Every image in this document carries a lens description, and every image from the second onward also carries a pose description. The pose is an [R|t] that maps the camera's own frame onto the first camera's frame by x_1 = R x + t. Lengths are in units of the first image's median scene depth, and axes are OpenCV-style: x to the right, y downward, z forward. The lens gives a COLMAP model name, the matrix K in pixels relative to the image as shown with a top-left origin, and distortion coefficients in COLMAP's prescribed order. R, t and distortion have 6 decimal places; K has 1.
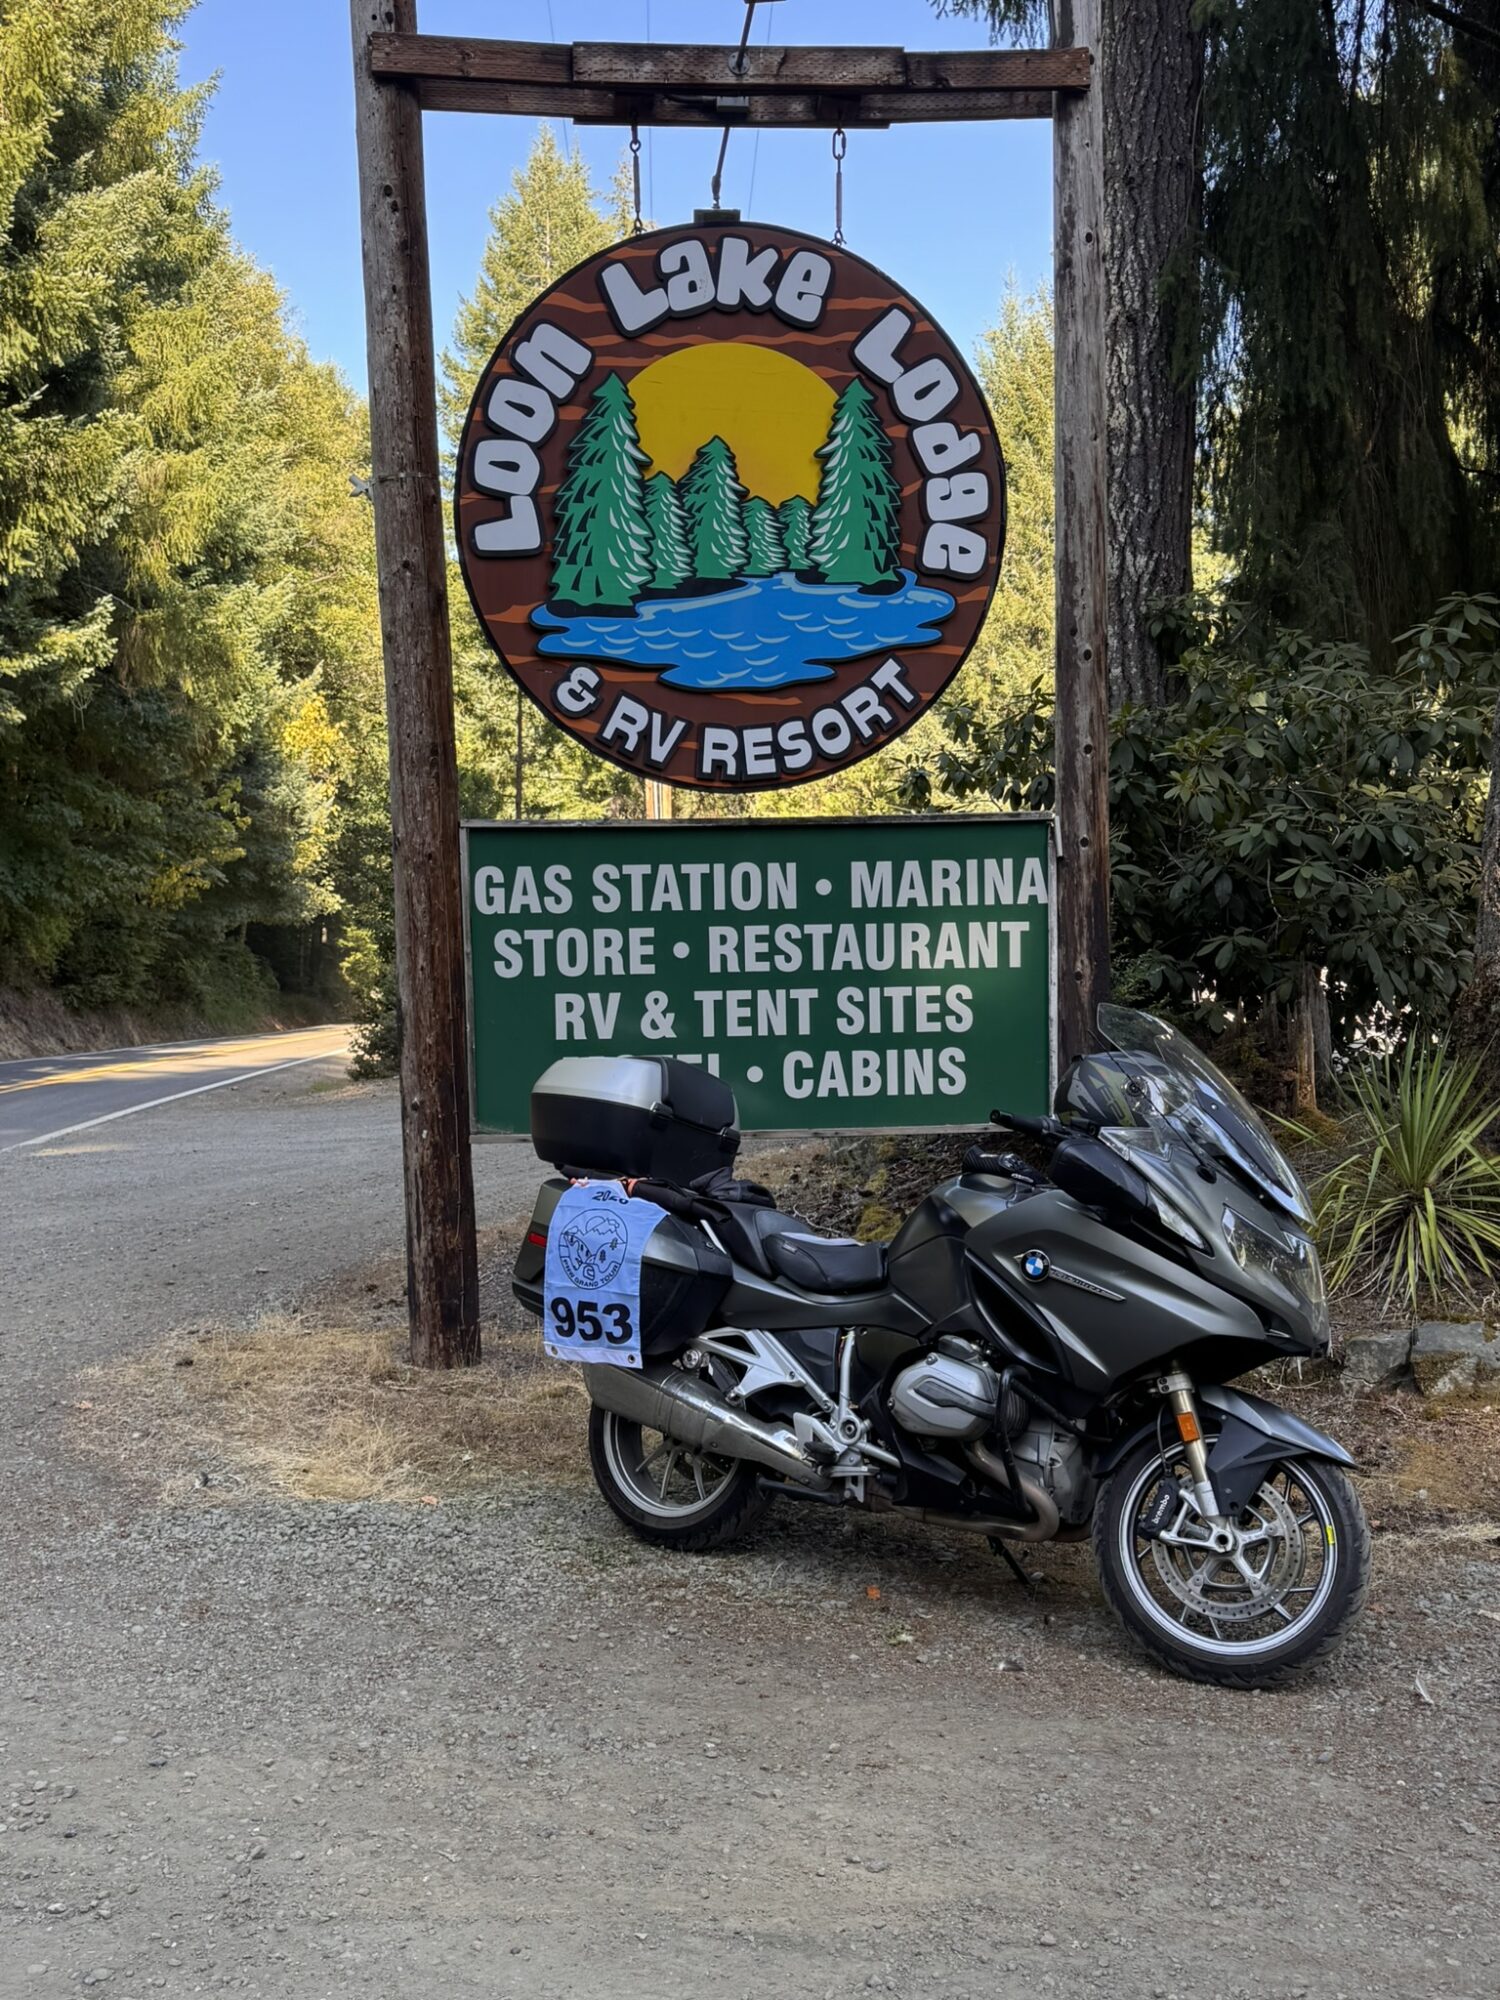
lens RADIAL K [[1943.0, 0, 733.4], [0, 1943.0, 1006.6], [0, 0, 1]] dist [0.114928, 0.000000]
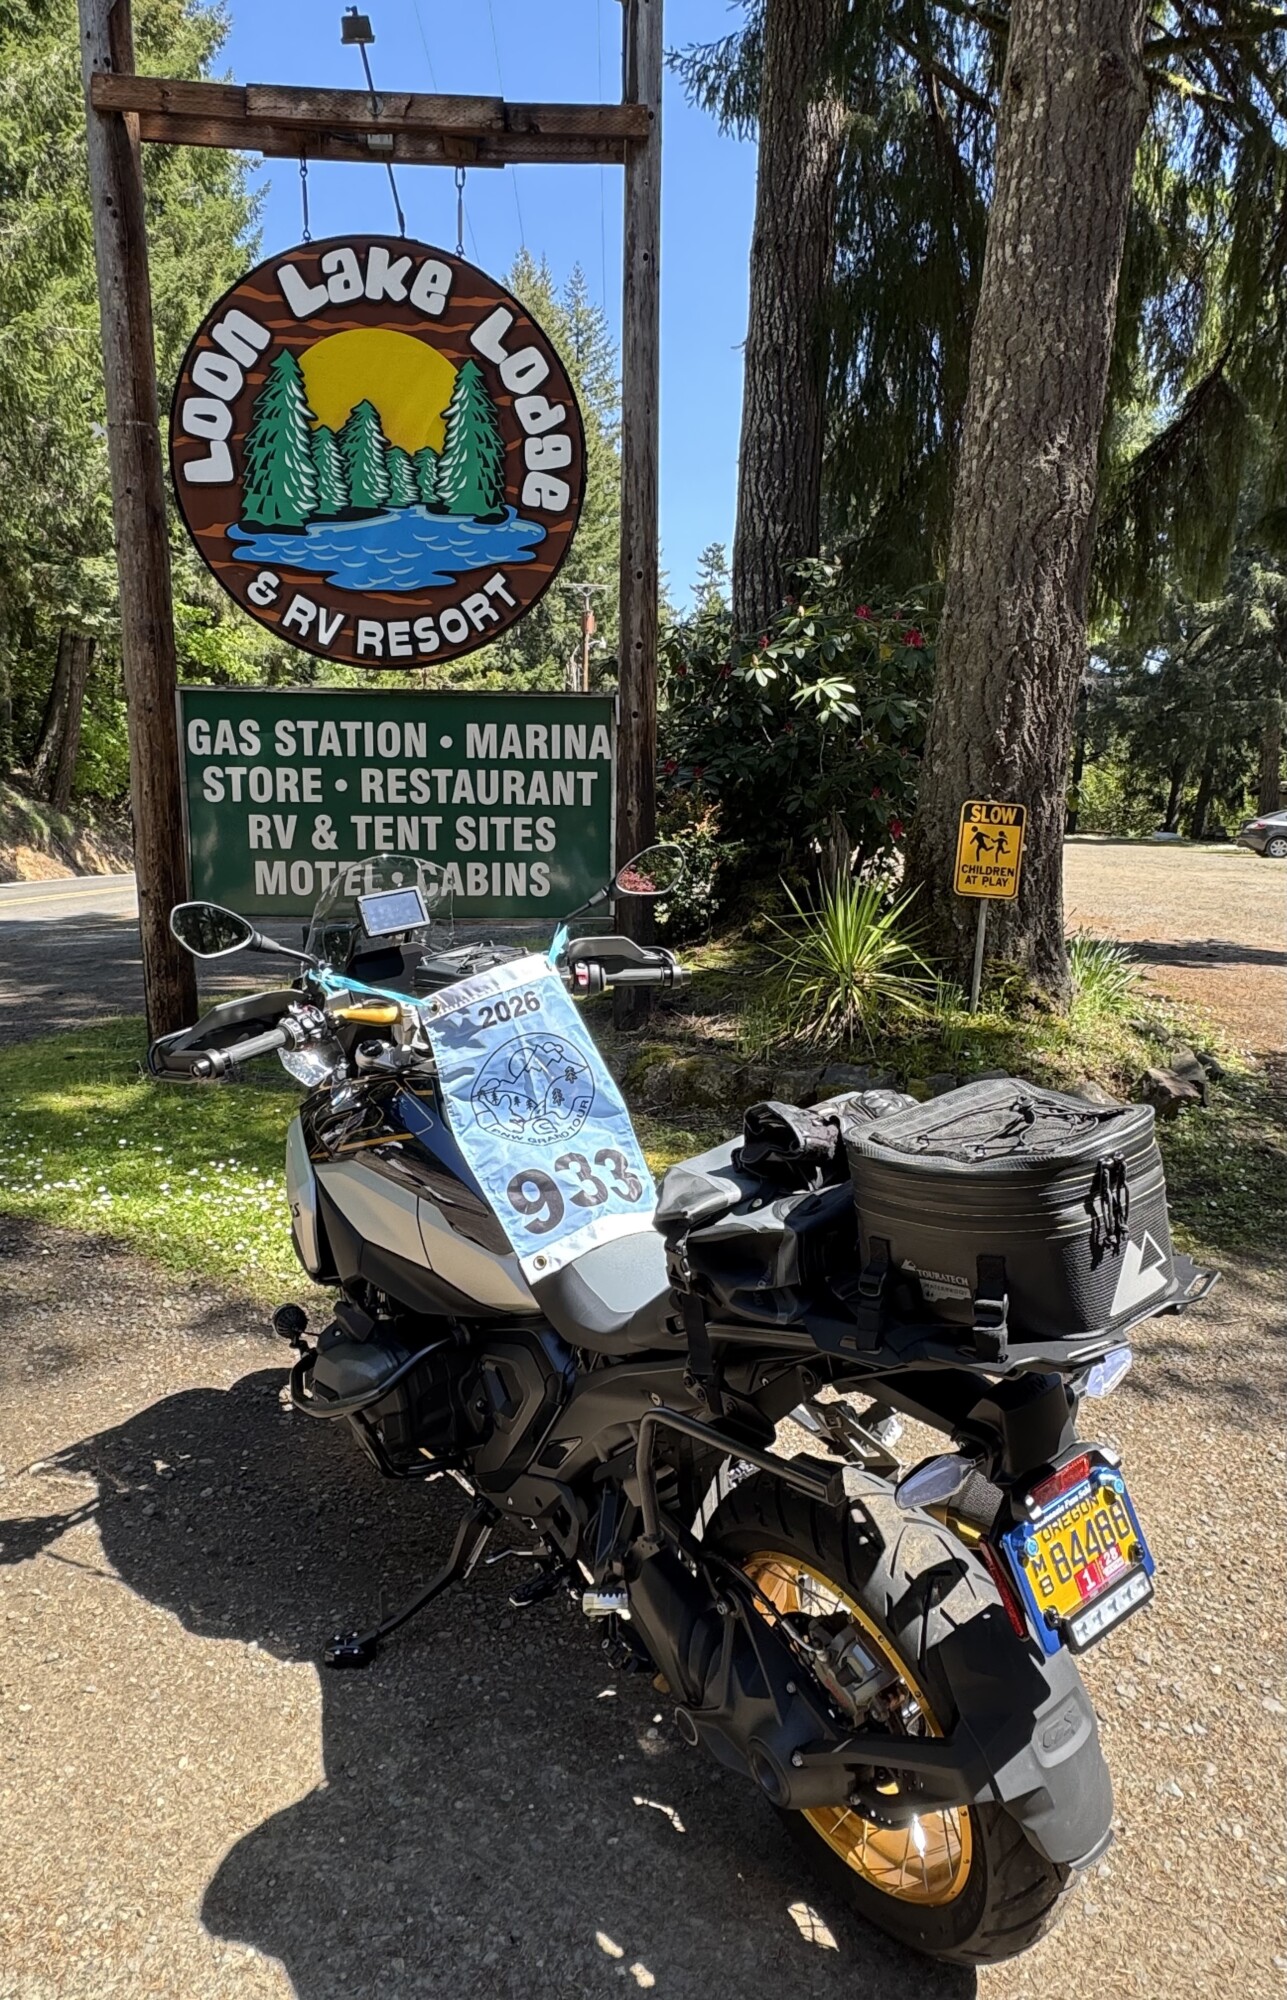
lens RADIAL K [[1279.7, 0, 652.7], [0, 1279.7, 997.3], [0, 0, 1]] dist [-0.016466, 0.026389]
pose [[0.999523, 0.030726, -0.003108, 0.200593], [-0.030213, 0.993727, 0.107673, 0.015975], [0.006397, -0.107527, 0.994182, 0.086738]]
